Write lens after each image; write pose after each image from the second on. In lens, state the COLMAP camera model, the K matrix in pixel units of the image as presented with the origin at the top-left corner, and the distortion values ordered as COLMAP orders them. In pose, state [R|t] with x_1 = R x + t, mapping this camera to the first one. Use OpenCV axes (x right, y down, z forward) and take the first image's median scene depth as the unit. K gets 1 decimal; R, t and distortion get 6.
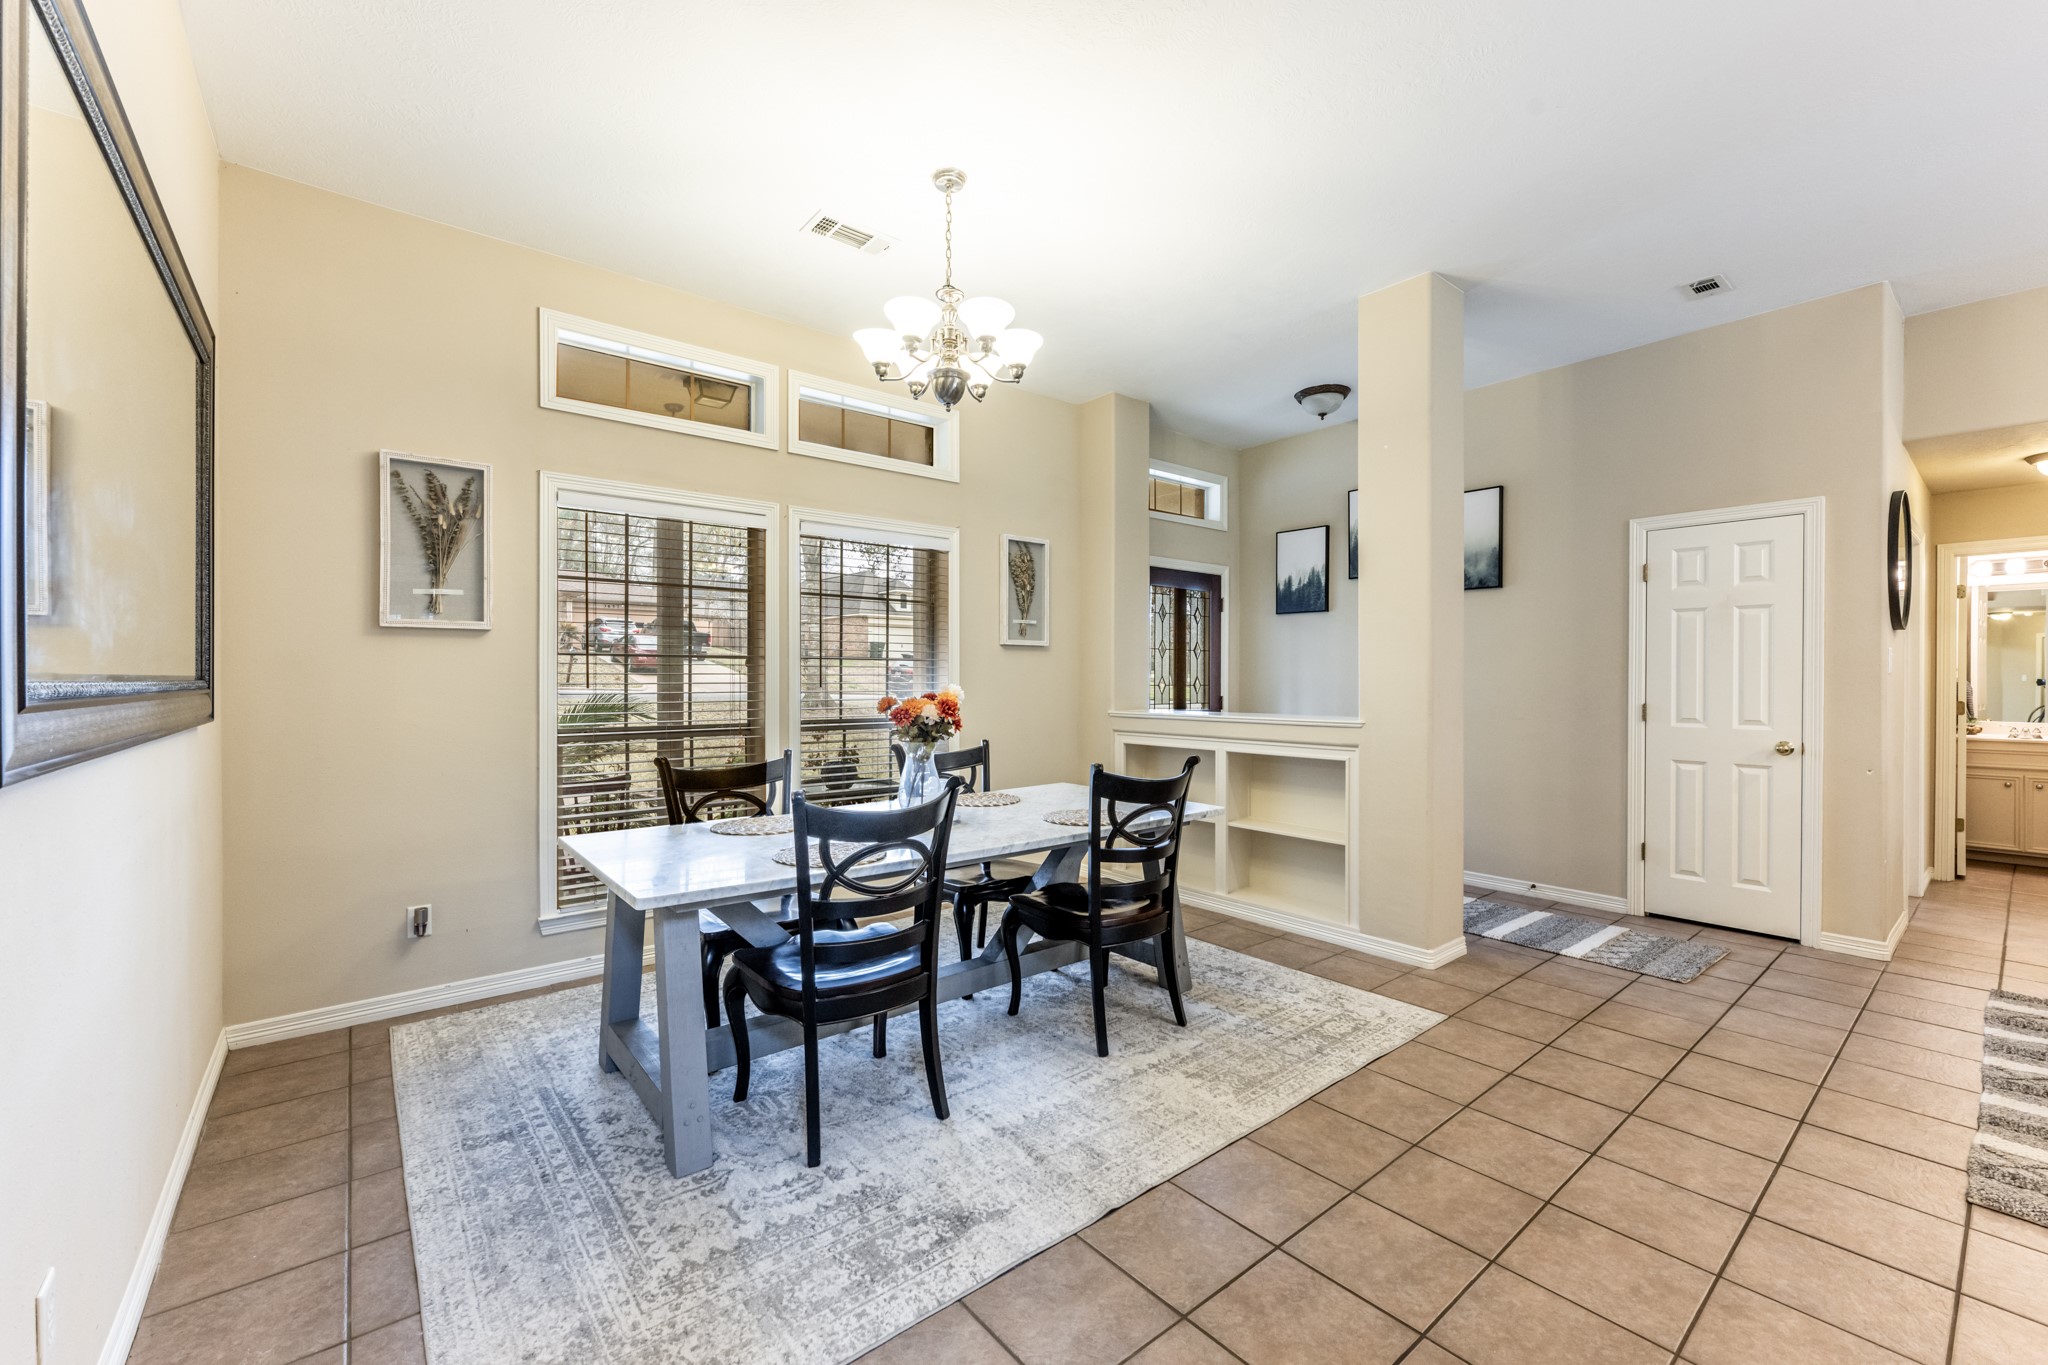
lens RADIAL K [[833.3, 0, 1030.4], [0, 833.3, 686.7], [0, 0, 1]] dist [0.002367, -0.000080]
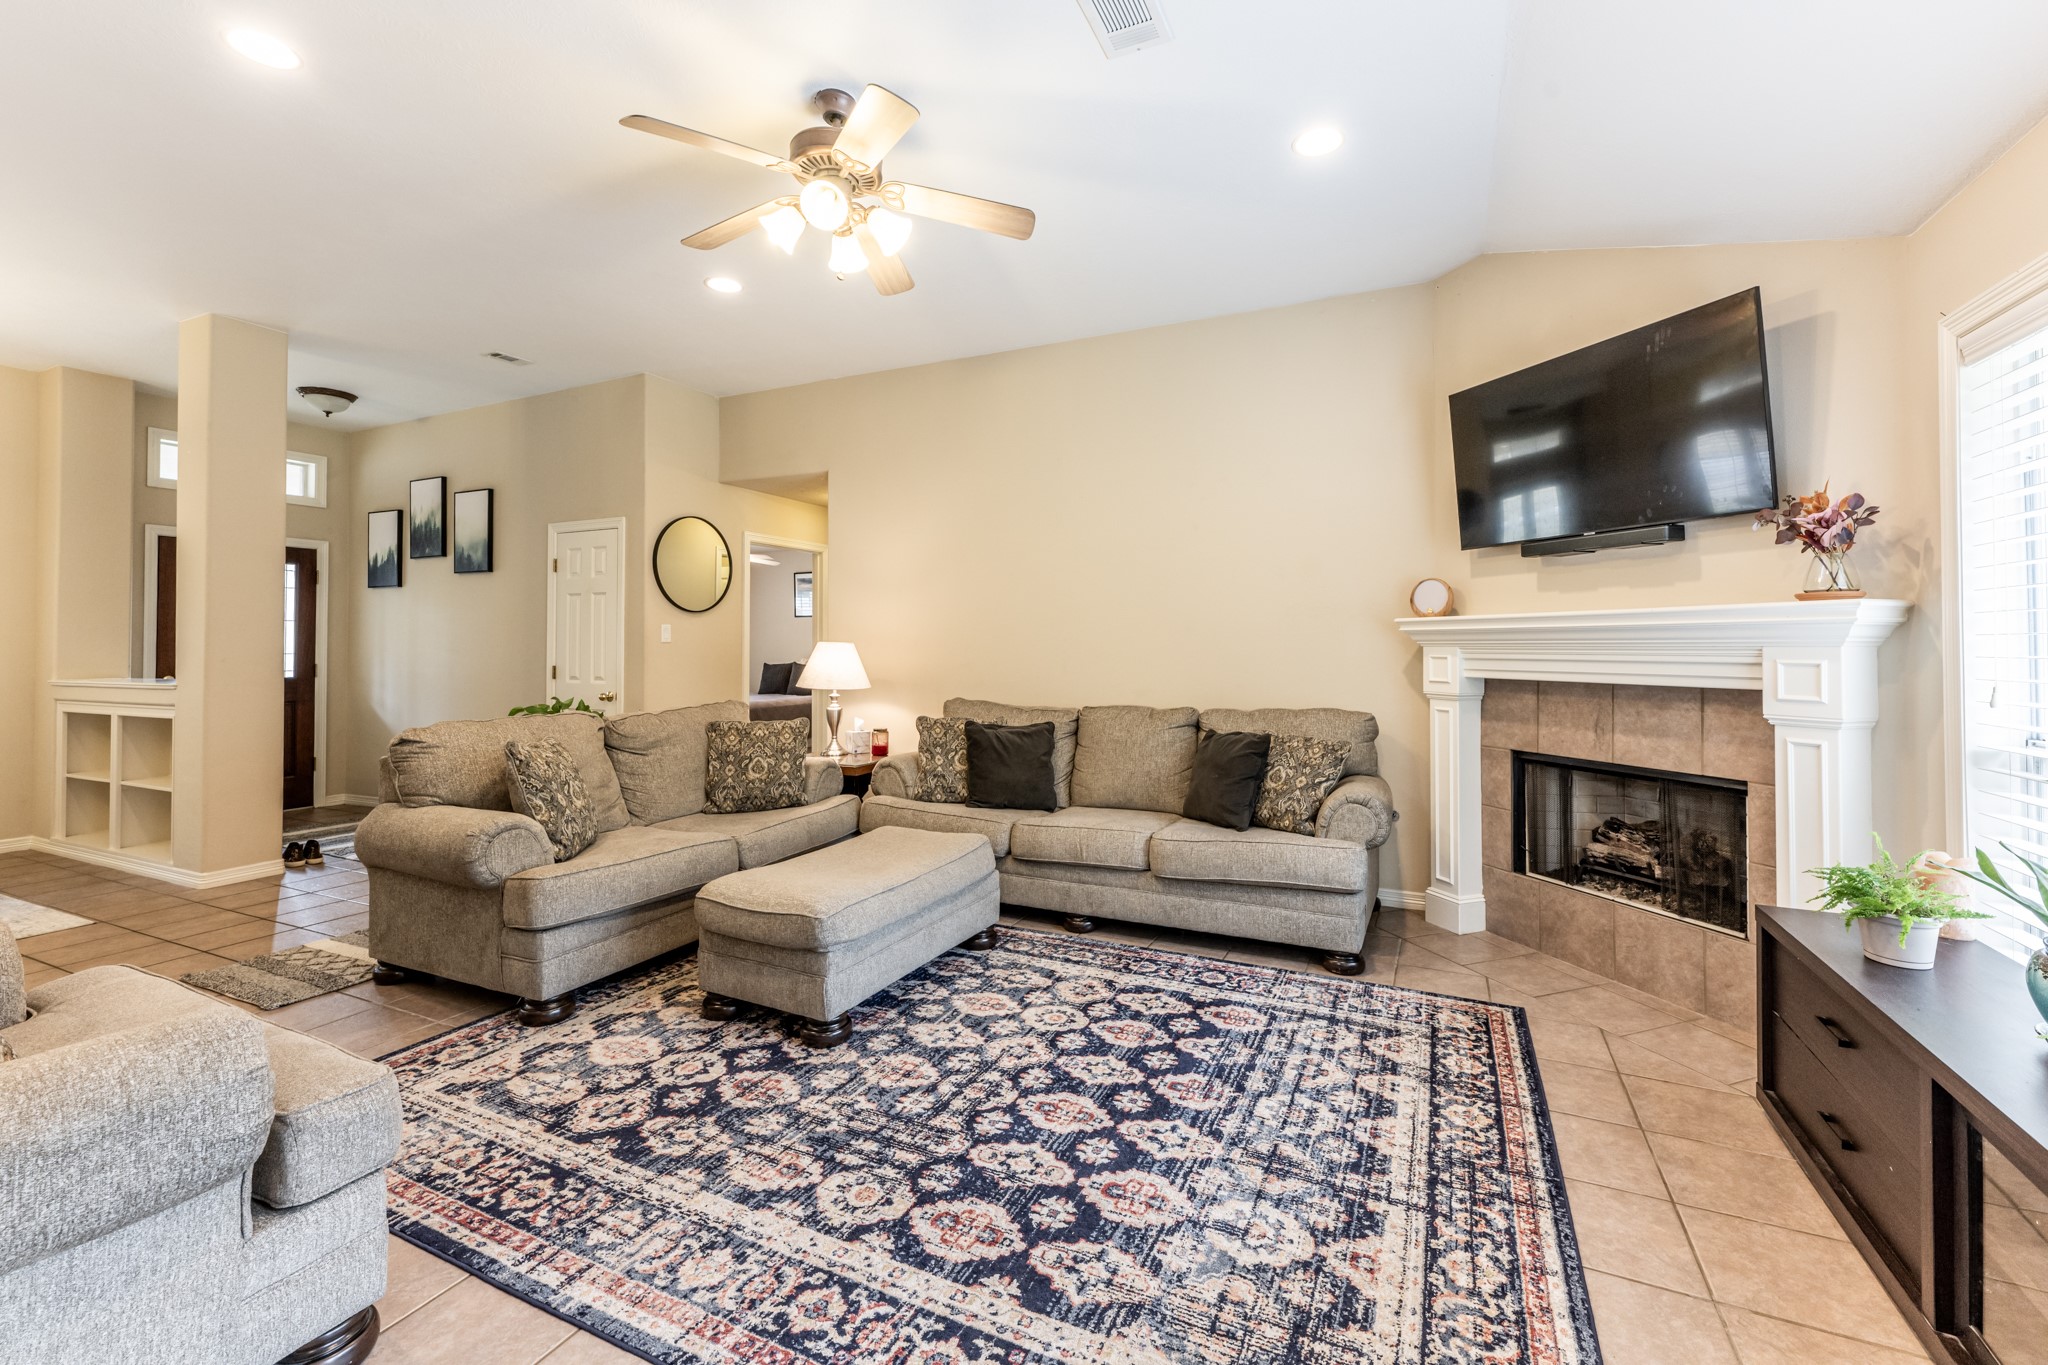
lens RADIAL K [[833.3, 0, 1042.6], [0, 833.3, 636.3], [0, 0, 1]] dist [0.002367, -0.000080]
pose [[0.906629, 0.000580, 0.421928, 1.163473], [0.006811, 0.999849, -0.016011, -0.001093], [-0.421874, 0.017389, 0.906488, -0.655329]]
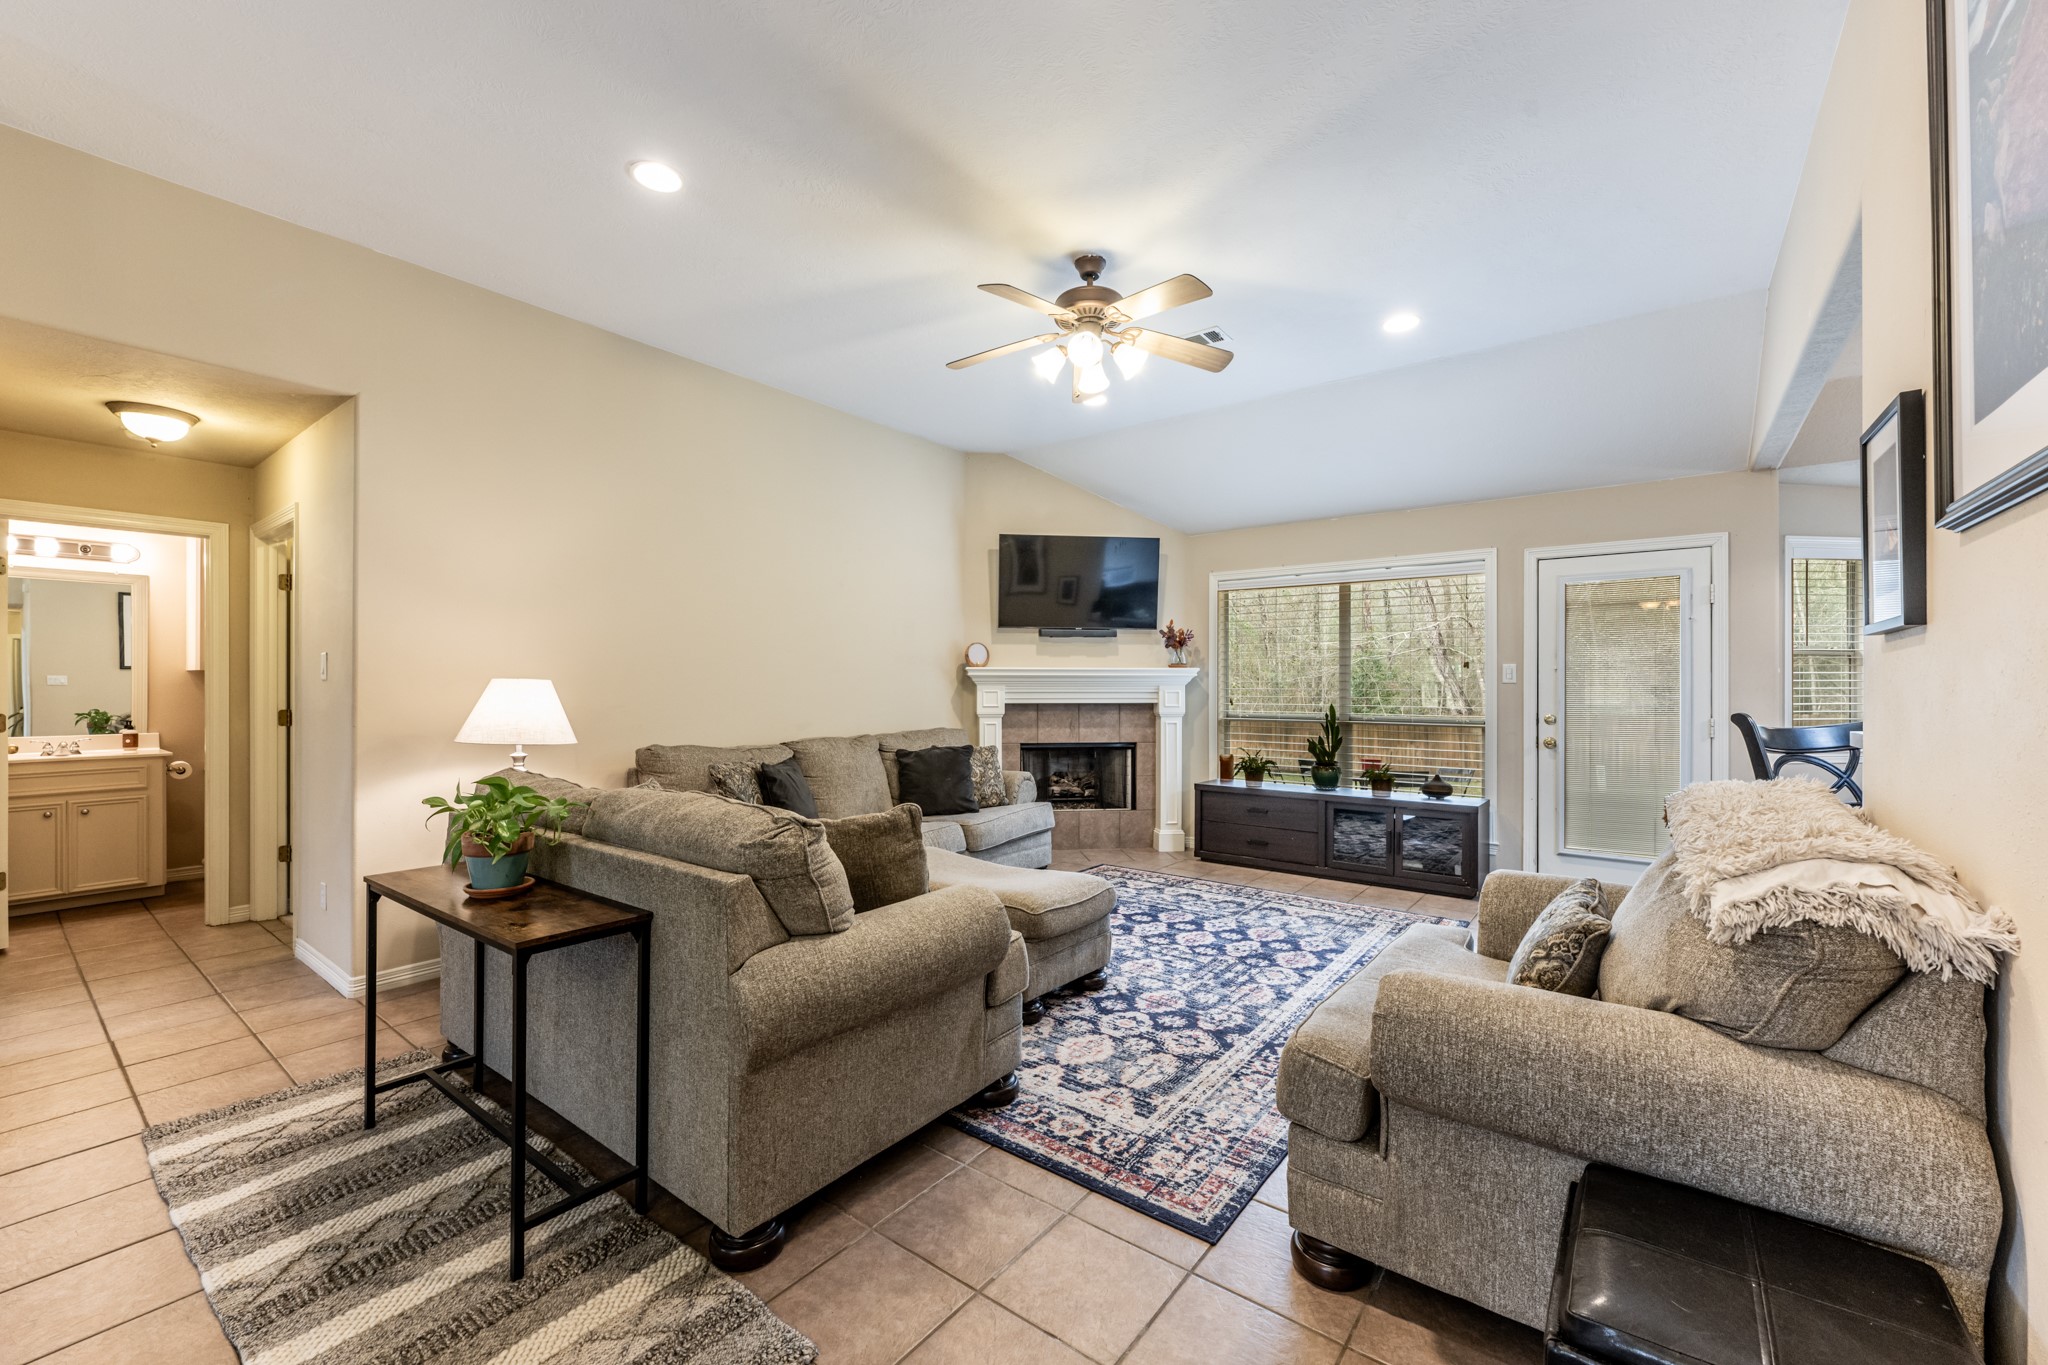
lens RADIAL K [[833.3, 0, 1008.1], [0, 833.3, 688.5], [0, 0, 1]] dist [0.002367, -0.000080]
pose [[-0.204798, -0.006958, 0.978779, 0.334234], [0.006727, 0.999941, 0.008516, -0.009556], [-0.978781, 0.008328, -0.204739, 0.449851]]
